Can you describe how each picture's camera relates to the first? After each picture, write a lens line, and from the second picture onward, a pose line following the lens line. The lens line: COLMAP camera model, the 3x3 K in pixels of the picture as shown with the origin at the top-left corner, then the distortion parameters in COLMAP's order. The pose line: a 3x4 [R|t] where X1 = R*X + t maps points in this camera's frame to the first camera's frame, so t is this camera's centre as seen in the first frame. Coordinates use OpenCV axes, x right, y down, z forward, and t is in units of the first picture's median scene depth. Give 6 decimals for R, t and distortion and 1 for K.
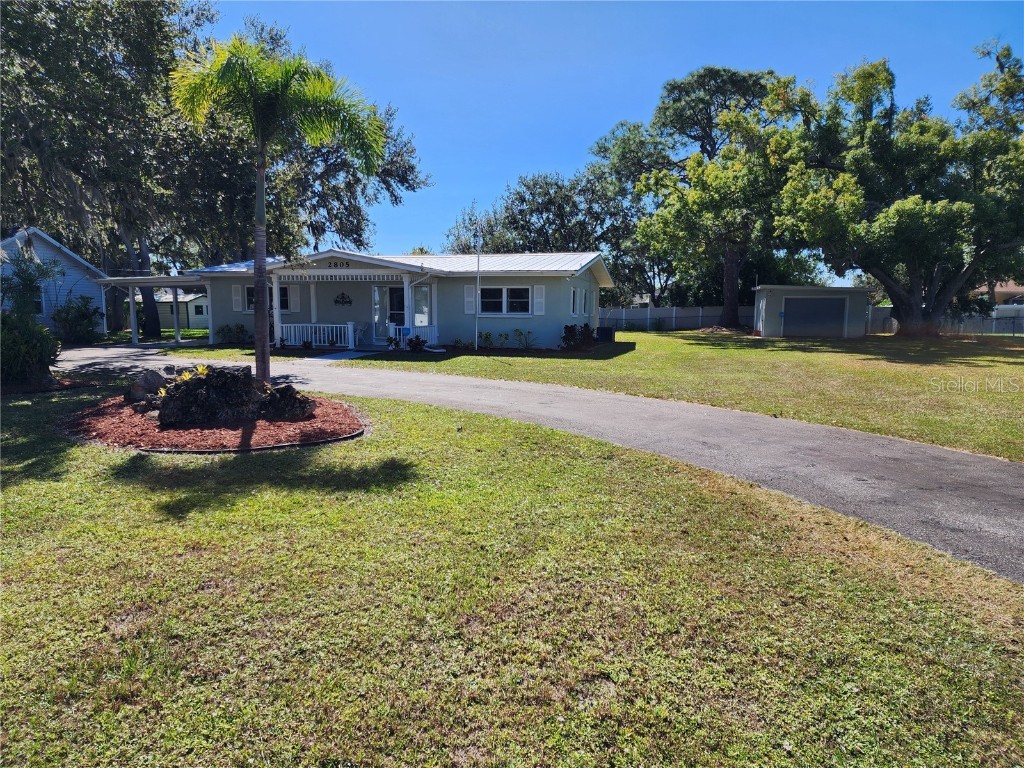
lens RADIAL K [[678.1, 0, 511.1], [0, 678.1, 394.7], [0, 0, 1]] dist [0.119204, -0.000177]
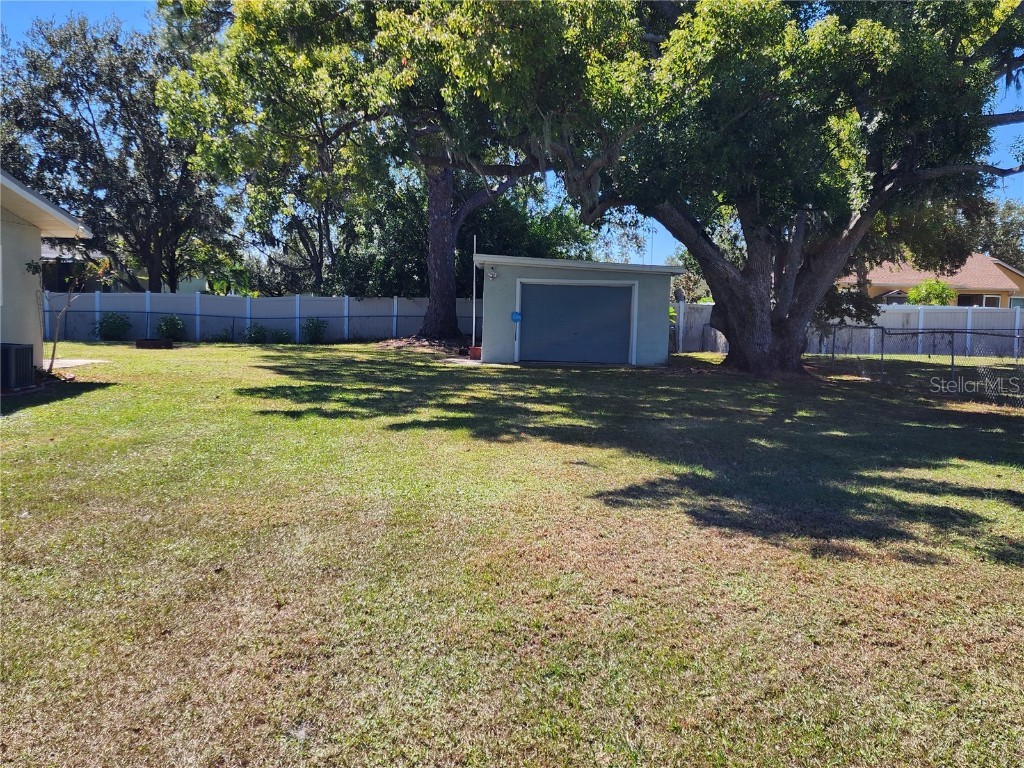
lens RADIAL K [[674.9, 0, 512.0], [0, 674.9, 384.0], [0, 0, 1]] dist [0.119095, 0.000217]
pose [[0.981526, -0.014707, 0.190762, 0.295171], [0.015407, 0.999879, -0.002187, -0.067398], [-0.190706, 0.005086, 0.981634, 0.530961]]
